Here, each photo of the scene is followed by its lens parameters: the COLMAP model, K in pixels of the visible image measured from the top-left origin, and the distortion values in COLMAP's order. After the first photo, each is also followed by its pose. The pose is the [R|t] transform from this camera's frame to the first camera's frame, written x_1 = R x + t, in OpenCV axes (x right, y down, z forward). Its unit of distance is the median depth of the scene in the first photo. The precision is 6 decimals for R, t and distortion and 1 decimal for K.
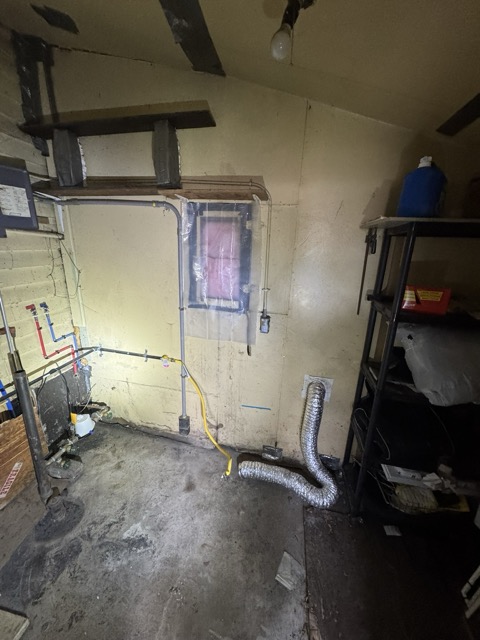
lens RADIAL K [[254.2, 0, 239.0], [0, 254.2, 319.8], [0, 0, 1]] dist [-0.000455, -0.000015]
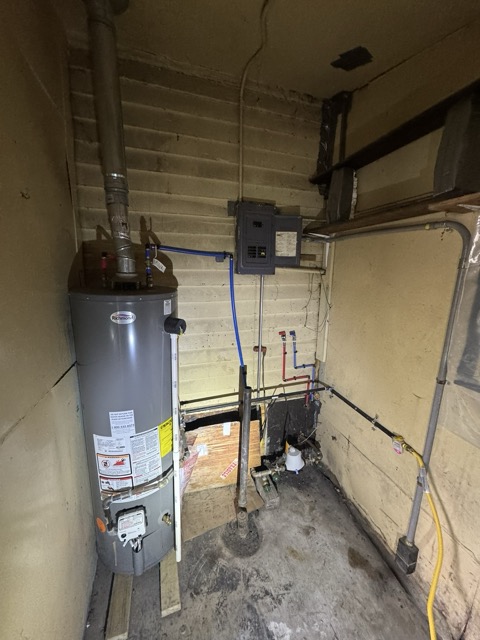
lens RADIAL K [[254.2, 0, 239.0], [0, 254.2, 319.8], [0, 0, 1]] dist [-0.000455, -0.000015]
pose [[0.489844, 0.148361, -0.859094, 0.047319], [-0.246835, 0.968694, 0.026546, -0.084283], [0.836137, 0.199051, 0.511130, 0.230132]]
